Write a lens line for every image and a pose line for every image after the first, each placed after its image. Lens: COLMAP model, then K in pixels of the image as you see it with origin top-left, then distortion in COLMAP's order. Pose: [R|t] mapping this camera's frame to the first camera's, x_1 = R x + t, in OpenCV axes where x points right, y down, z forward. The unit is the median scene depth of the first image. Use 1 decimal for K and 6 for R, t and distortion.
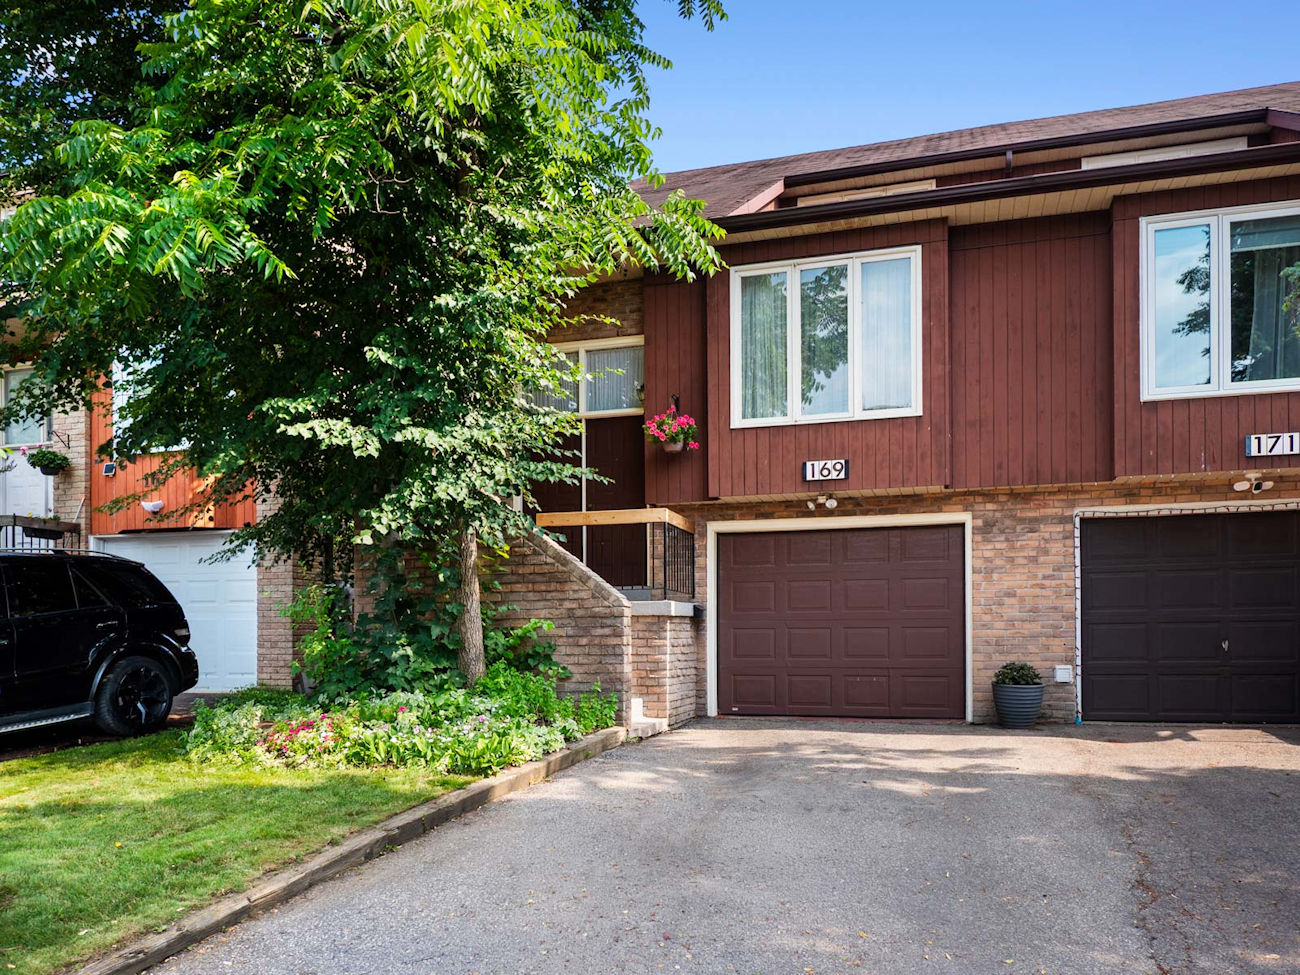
lens RADIAL K [[977.5, 0, 651.5], [0, 977.5, 486.3], [0, 0, 1]] dist [0.004133, -0.001444]
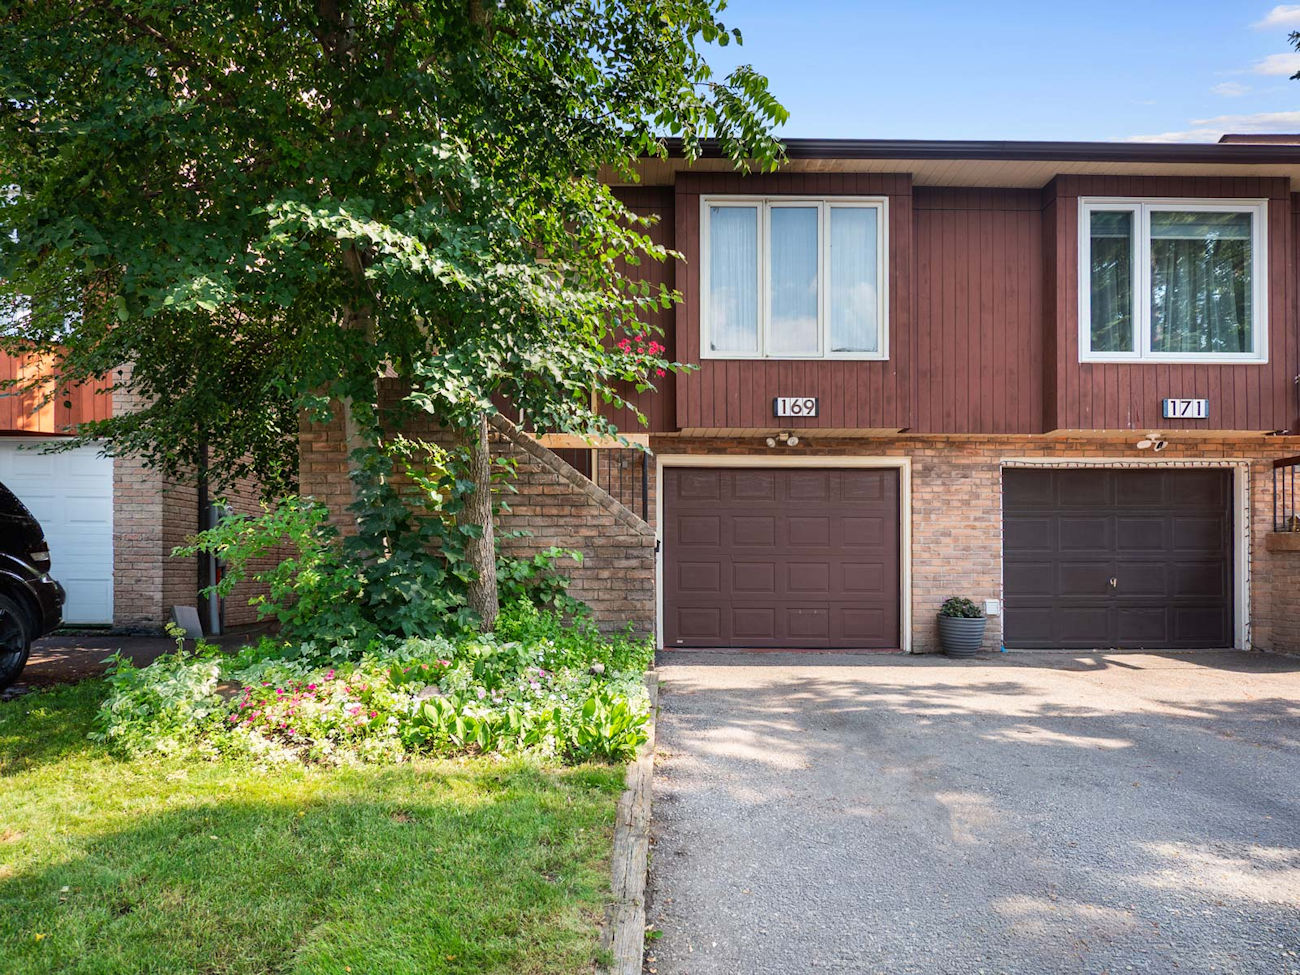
lens RADIAL K [[768.6, 0, 649.0], [0, 768.6, 490.8], [0, 0, 1]] dist [0.001089, 0.002665]
pose [[0.953627, 0.041443, 0.298124, -0.205160], [-0.056729, 0.997472, 0.042803, 0.045514], [-0.295596, -0.057730, 0.953567, 0.292373]]
